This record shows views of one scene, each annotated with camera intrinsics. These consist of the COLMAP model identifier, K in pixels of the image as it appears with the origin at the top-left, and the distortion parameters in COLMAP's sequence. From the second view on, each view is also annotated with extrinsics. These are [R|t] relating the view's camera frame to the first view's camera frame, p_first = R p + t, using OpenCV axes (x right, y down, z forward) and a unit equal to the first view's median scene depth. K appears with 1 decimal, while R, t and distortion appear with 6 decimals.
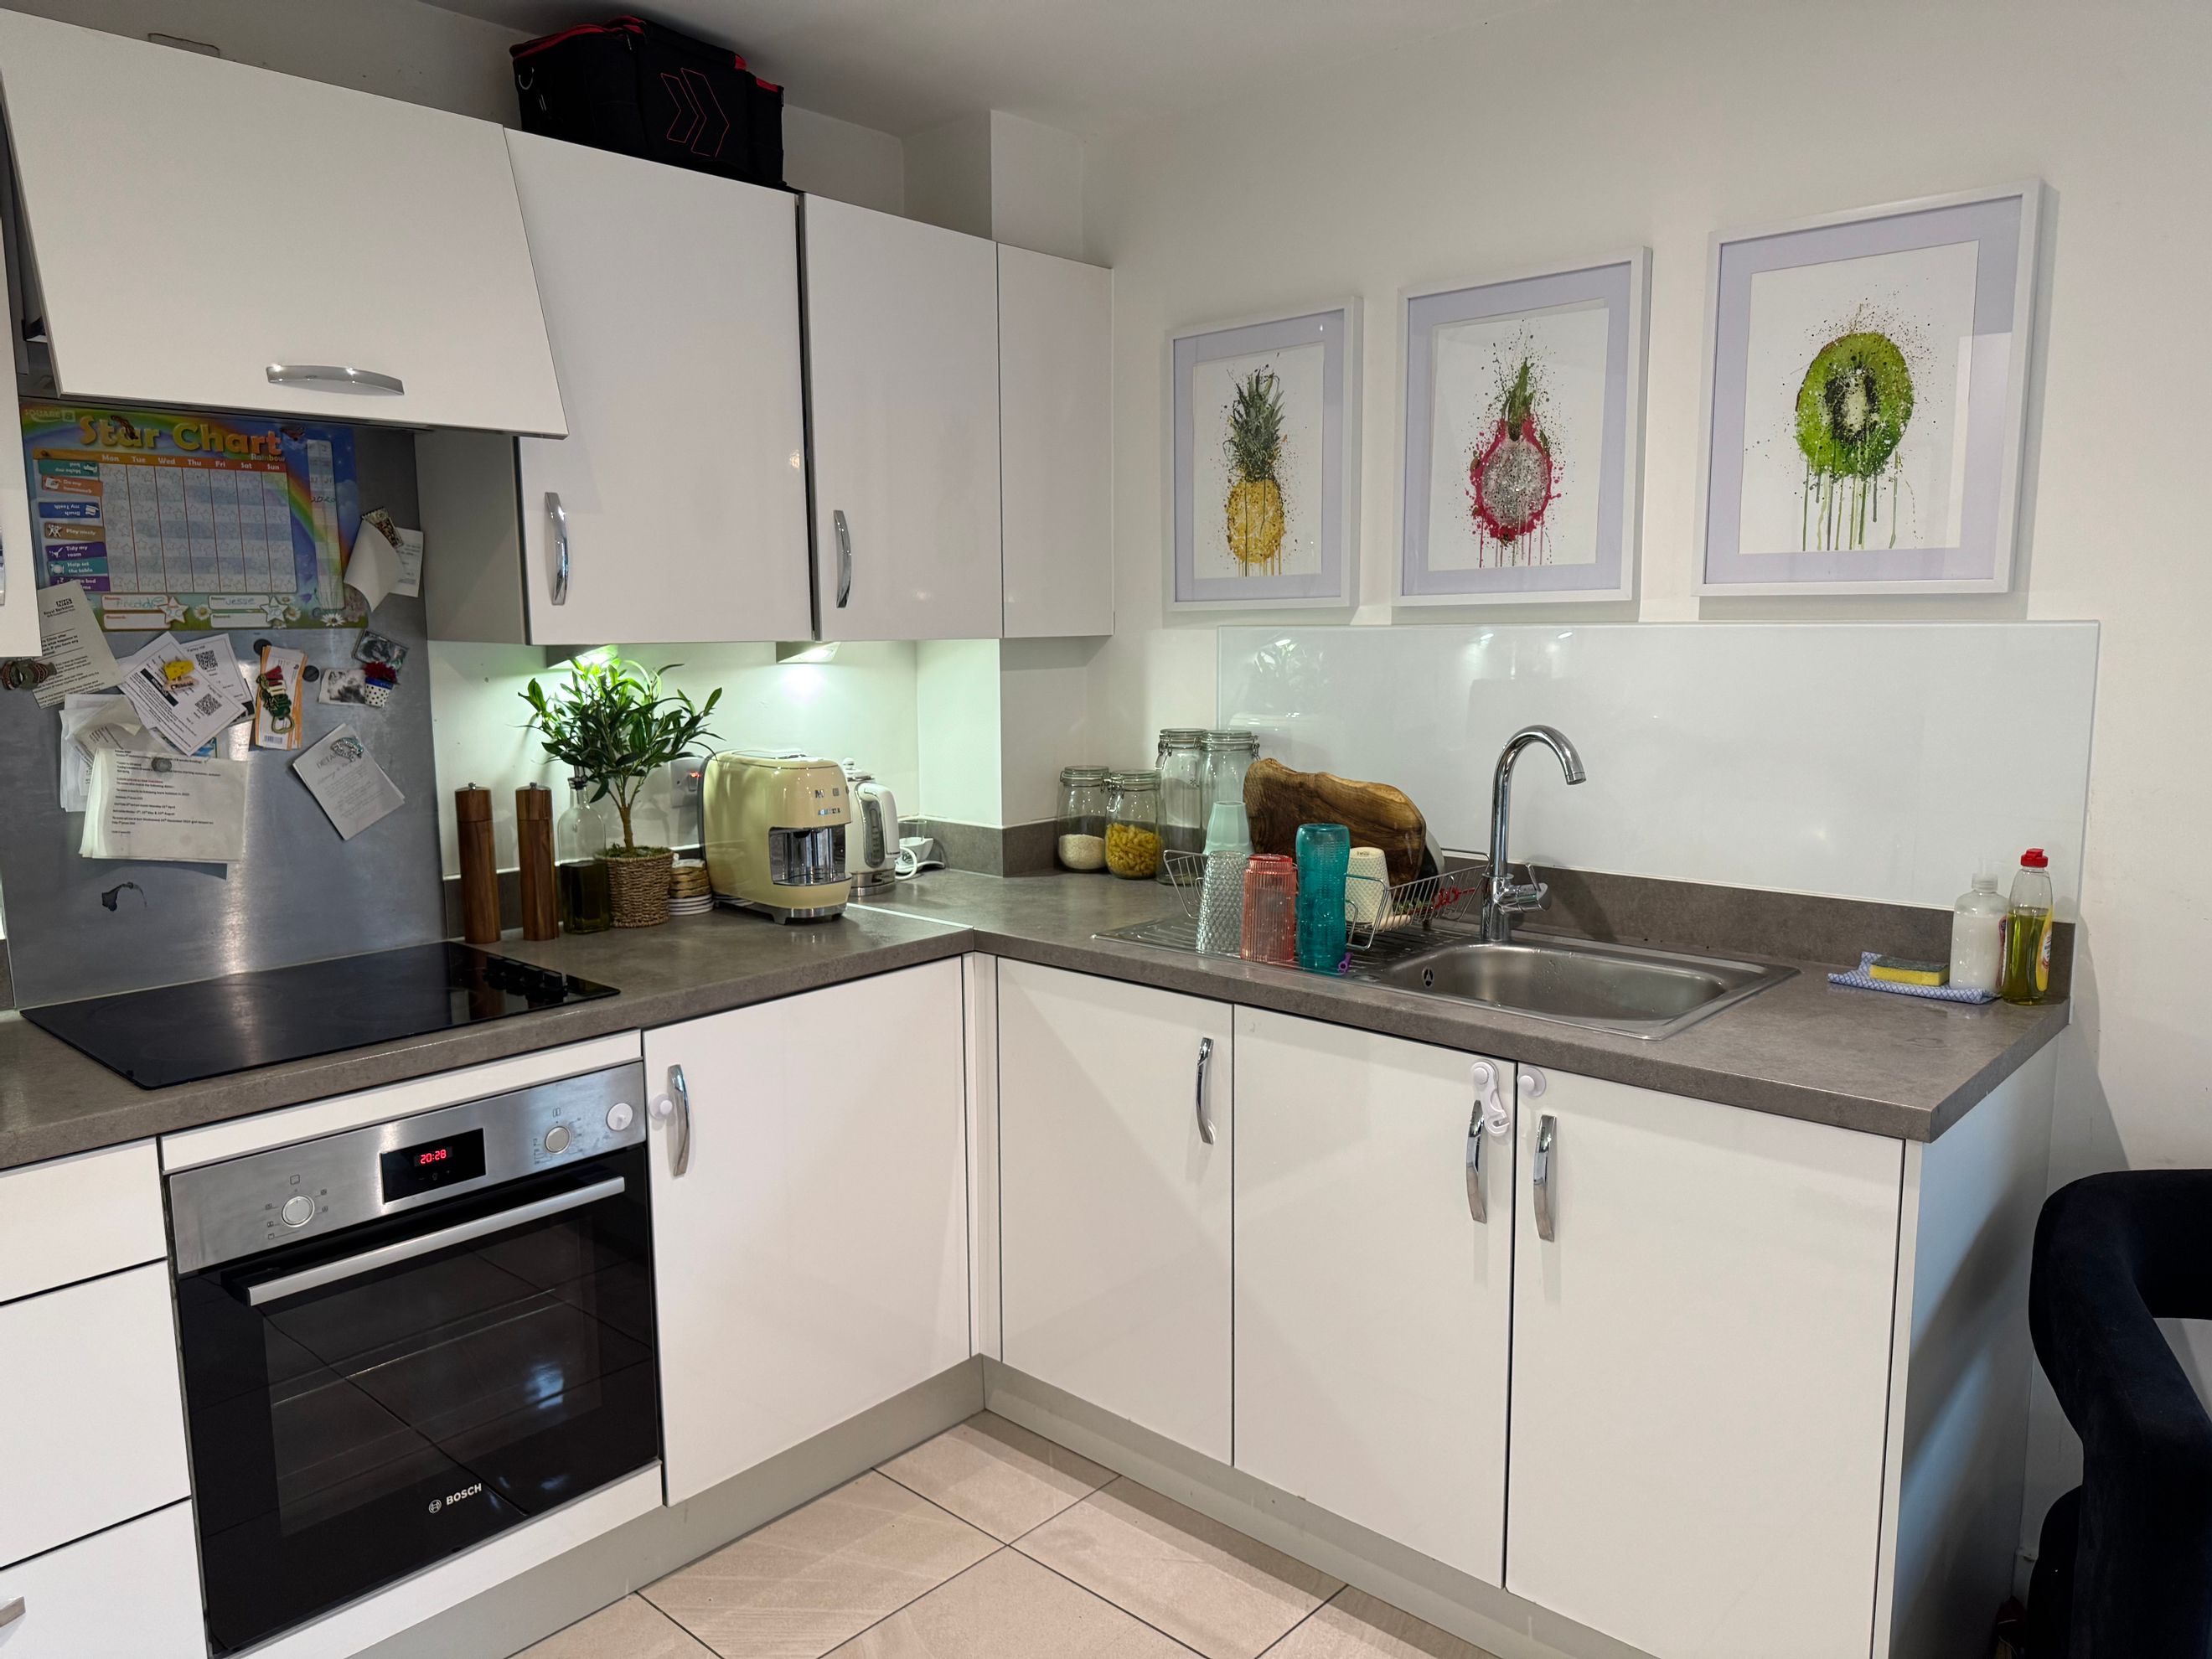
lens RADIAL K [[1557.6, 0, 1105.5], [0, 1557.6, 830.8], [0, 0, 1]] dist [0.002690, -0.003409]
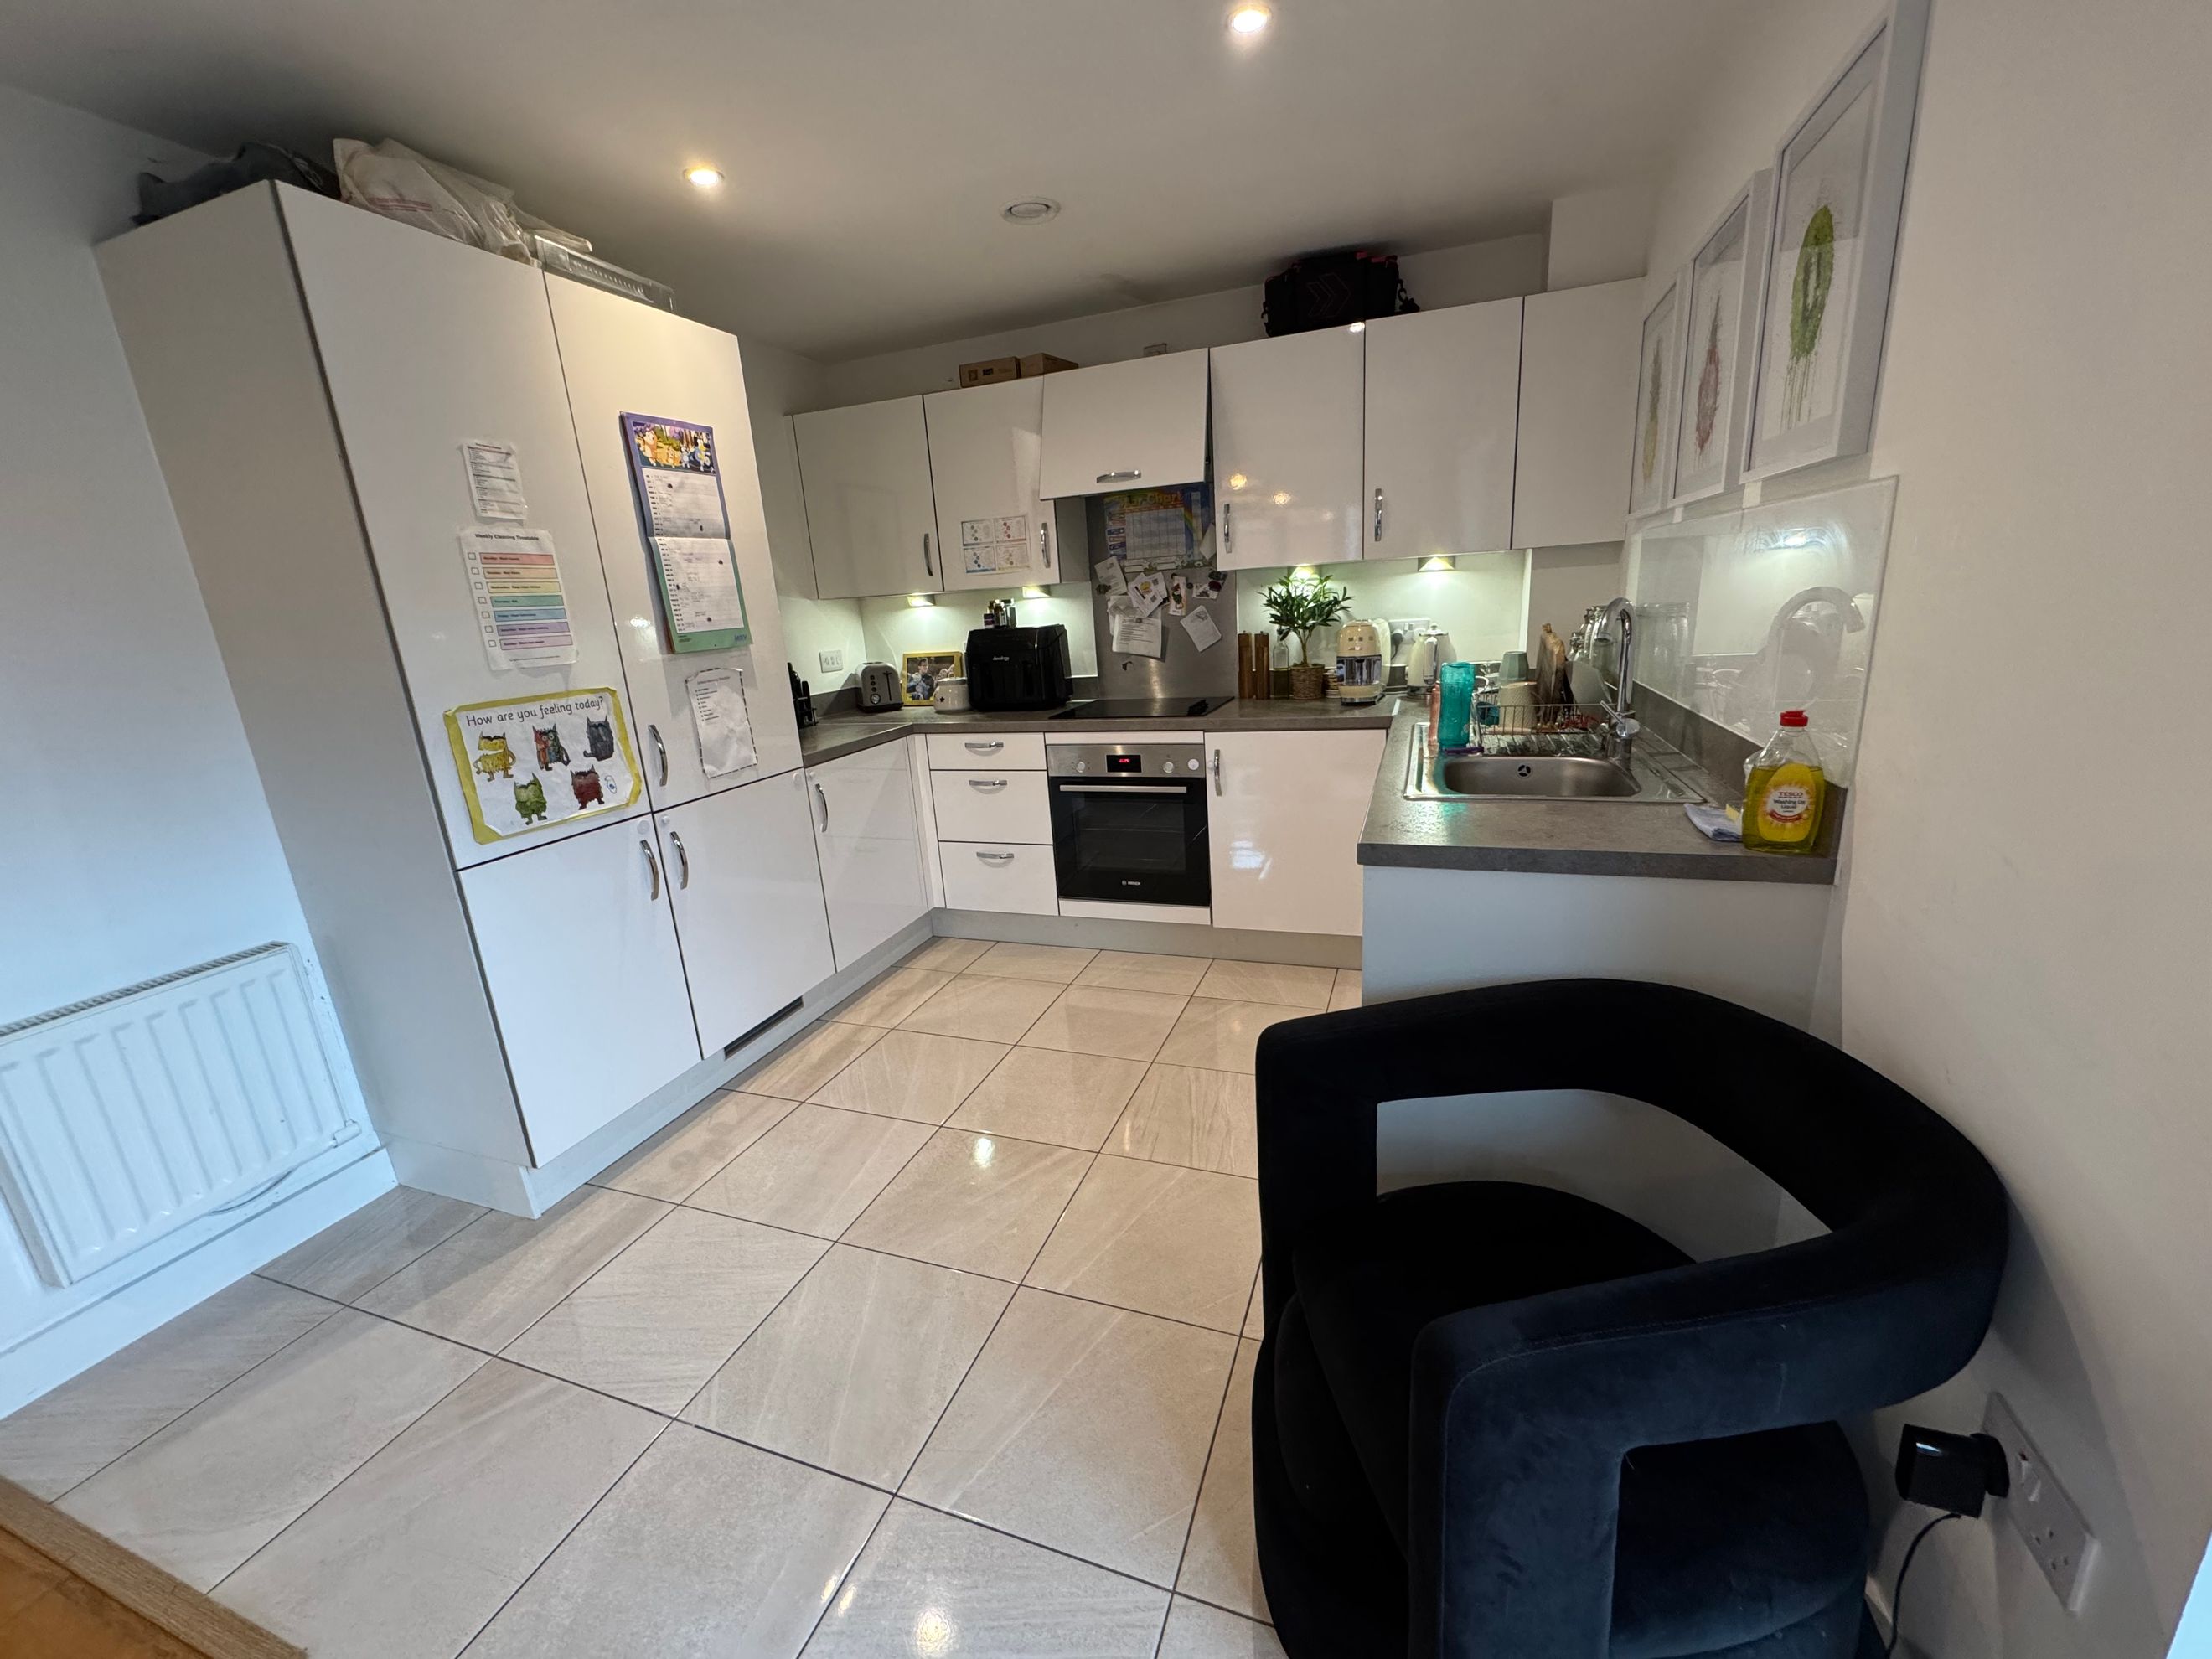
lens RADIAL K [[877.8, 0, 1103.6], [0, 877.8, 828.1], [0, 0, 1]] dist [0.001992, -0.000044]
pose [[0.382664, 0.218113, -0.897772, 0.892128], [-0.065358, 0.975689, 0.209185, -0.003064], [0.921573, -0.021371, 0.387617, 0.301251]]
